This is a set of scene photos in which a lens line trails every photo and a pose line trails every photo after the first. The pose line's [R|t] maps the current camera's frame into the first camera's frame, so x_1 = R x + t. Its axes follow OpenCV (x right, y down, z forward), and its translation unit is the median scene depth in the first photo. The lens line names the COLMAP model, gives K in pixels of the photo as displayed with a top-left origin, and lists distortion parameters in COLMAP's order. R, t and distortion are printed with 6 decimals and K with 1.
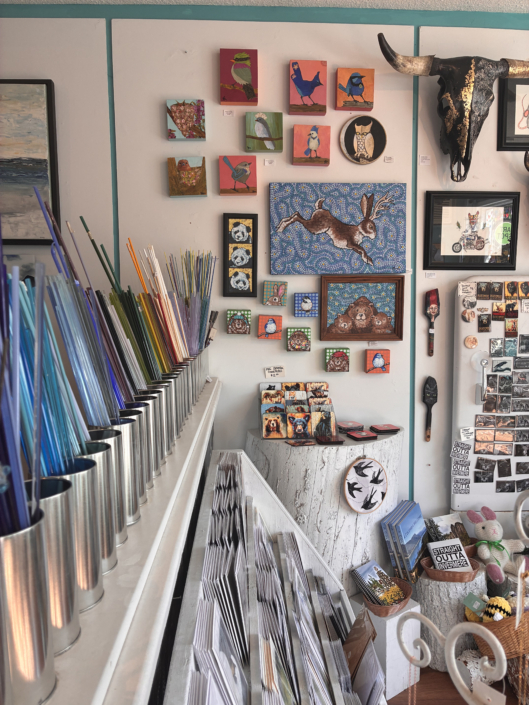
lens RADIAL K [[537.5, 0, 266.8], [0, 537.5, 351.7], [0, 0, 1]] dist [0.040092, -0.055419]
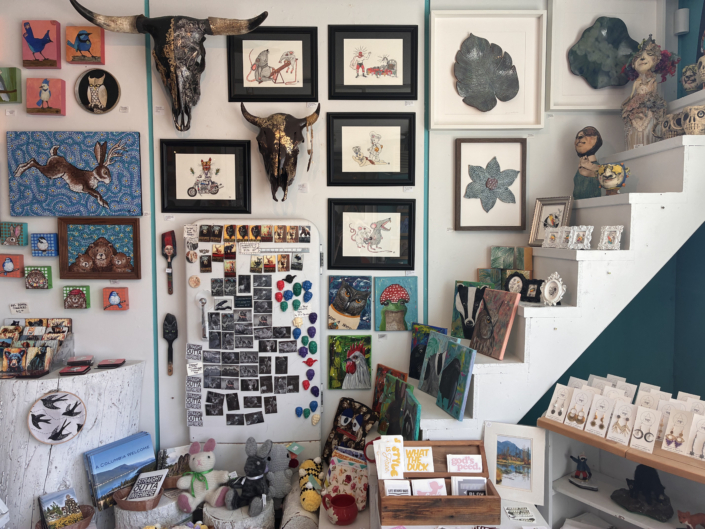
lens RADIAL K [[537.5, 0, 355.2], [0, 537.5, 266.3], [0, 0, 1]] dist [0.040092, -0.055419]
pose [[0.999514, 0.007473, -0.030255, 0.721385], [-0.008150, 0.999718, -0.022318, -0.026730], [0.030080, 0.022554, 0.999293, -0.045665]]
